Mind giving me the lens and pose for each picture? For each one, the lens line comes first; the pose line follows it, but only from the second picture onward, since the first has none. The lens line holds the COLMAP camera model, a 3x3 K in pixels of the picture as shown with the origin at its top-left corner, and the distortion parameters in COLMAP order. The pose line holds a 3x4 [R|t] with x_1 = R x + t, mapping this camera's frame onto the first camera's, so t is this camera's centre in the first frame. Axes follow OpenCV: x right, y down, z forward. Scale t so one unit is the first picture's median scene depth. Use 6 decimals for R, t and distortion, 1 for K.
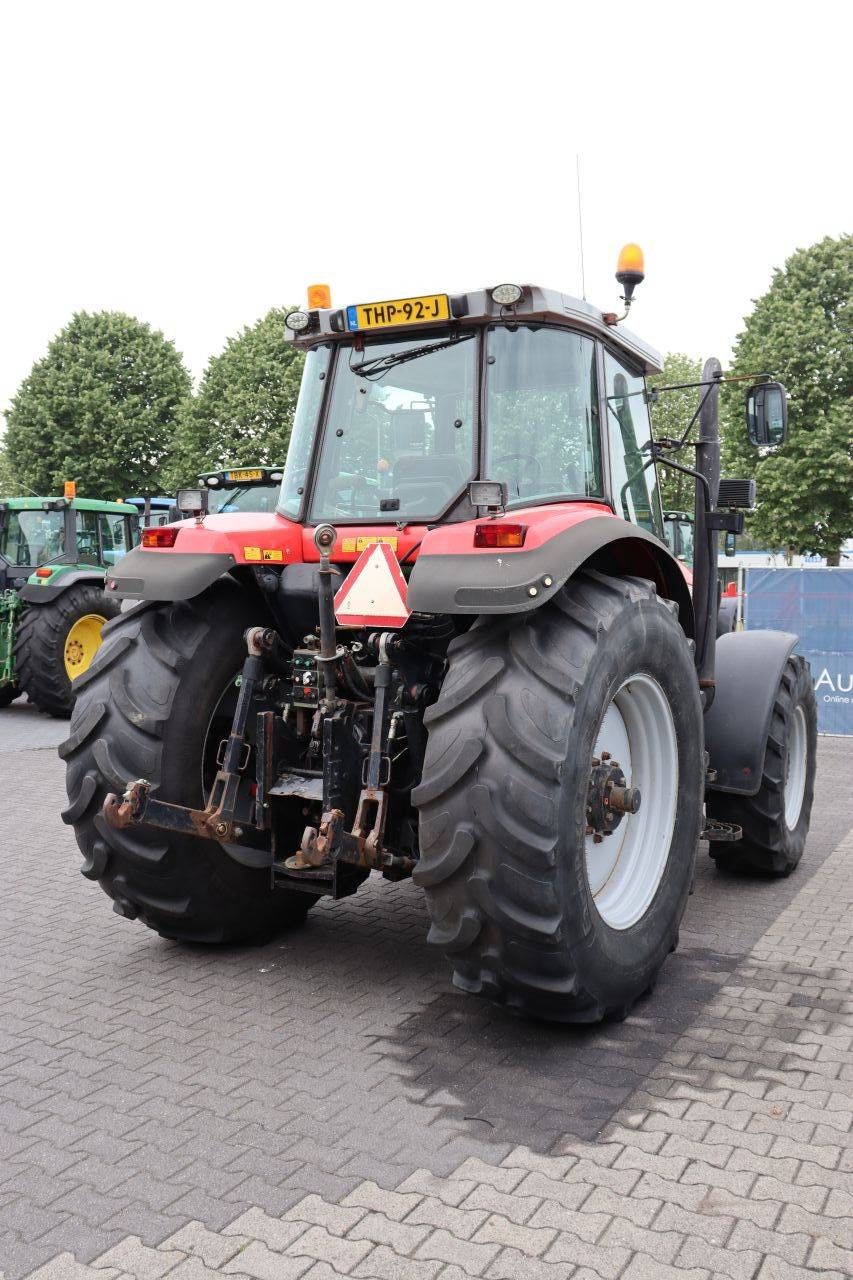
lens RADIAL K [[1201.4, 0, 426.5], [0, 1201.4, 640.0], [0, 0, 1]] dist [-0.094366, 0.019749]
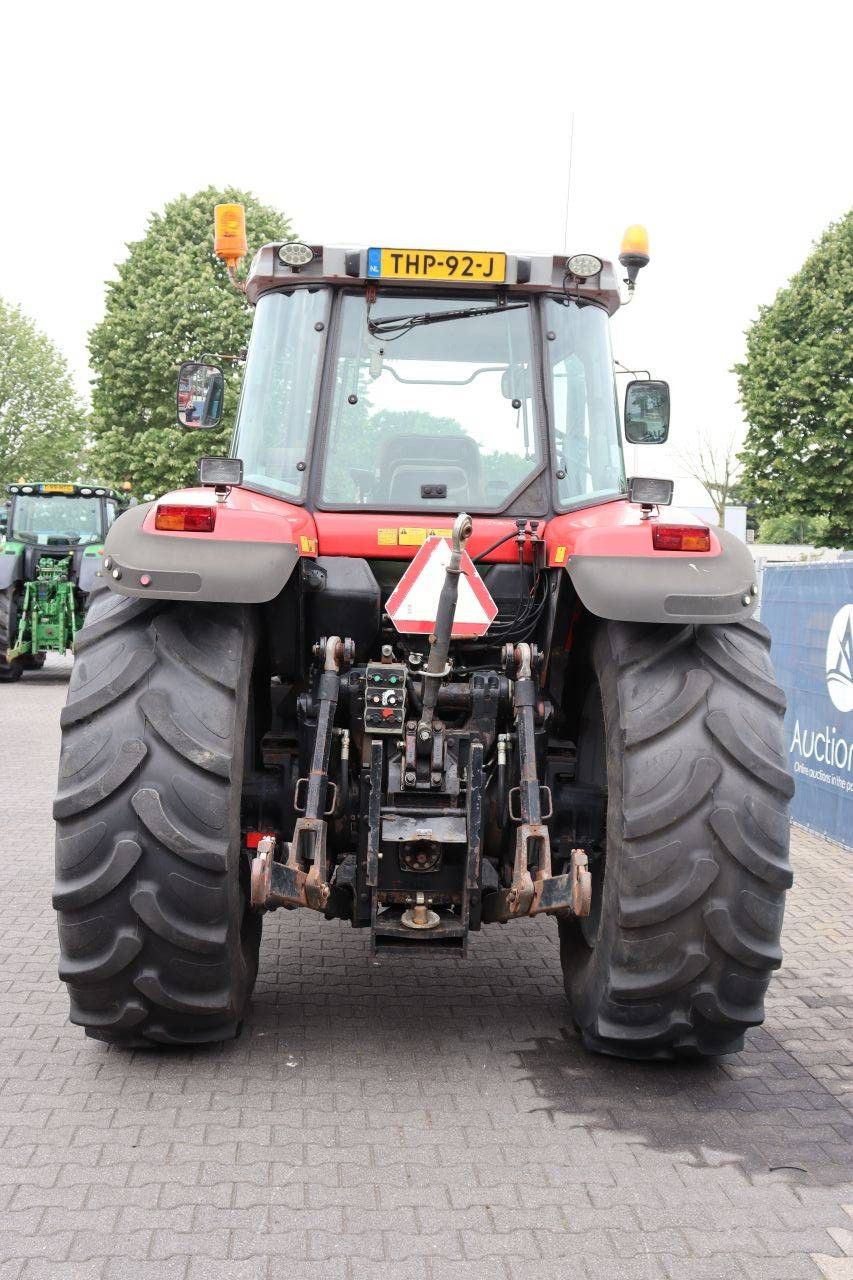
lens RADIAL K [[1380.1, 0, 426.5], [0, 1380.1, 640.0], [0, 0, 1]] dist [-0.074107, 0.192854]
pose [[0.841778, -0.007020, 0.539778, -0.578722], [0.003936, 0.999969, 0.006866, -0.014132], [-0.539810, -0.003655, 0.841779, 0.183360]]
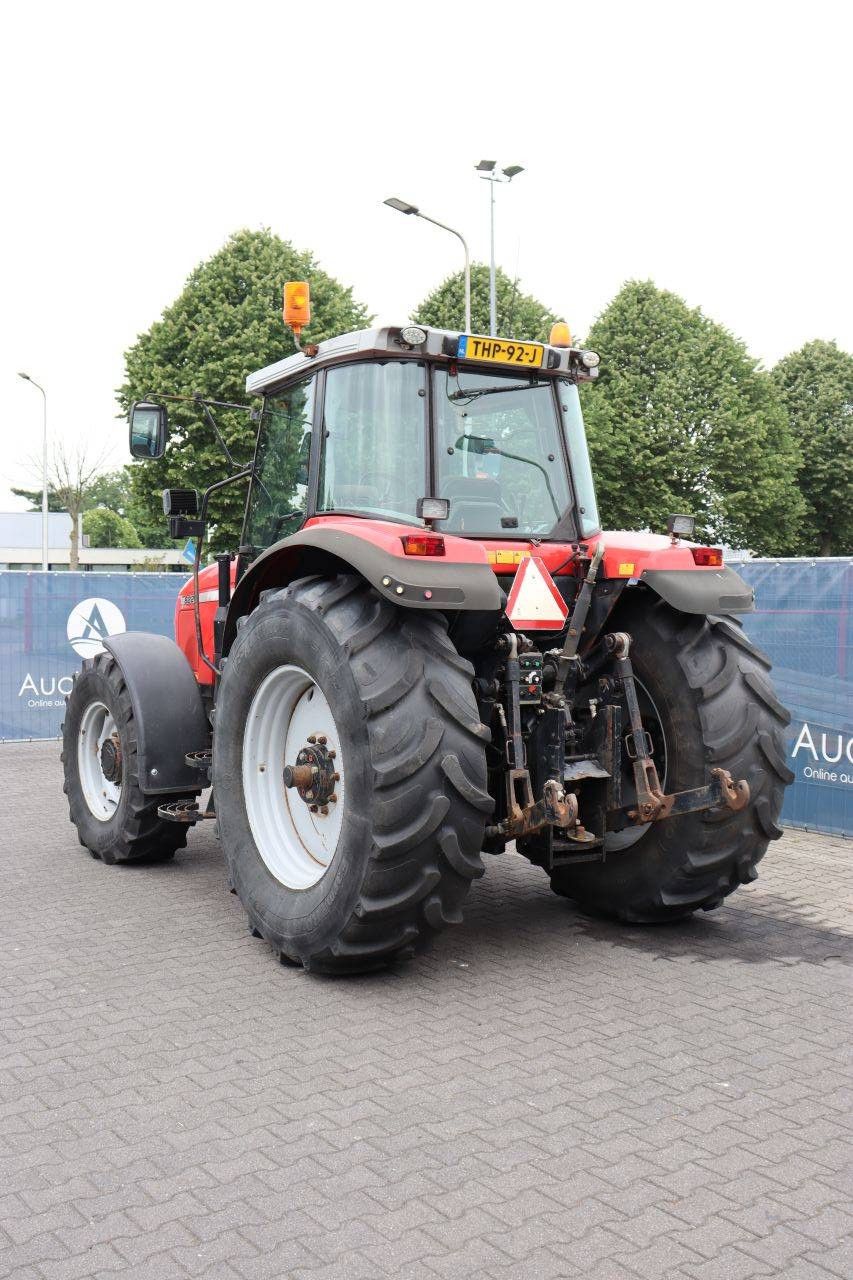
lens RADIAL K [[1305.8, 0, 418.9], [0, 1305.8, 638.0], [0, 0, 1]] dist [-0.098479, 0.182300]
pose [[0.456549, -0.036386, 0.888954, -1.196603], [0.041964, 0.998932, 0.019336, -0.031989], [-0.888708, 0.028477, 0.457589, 0.530384]]
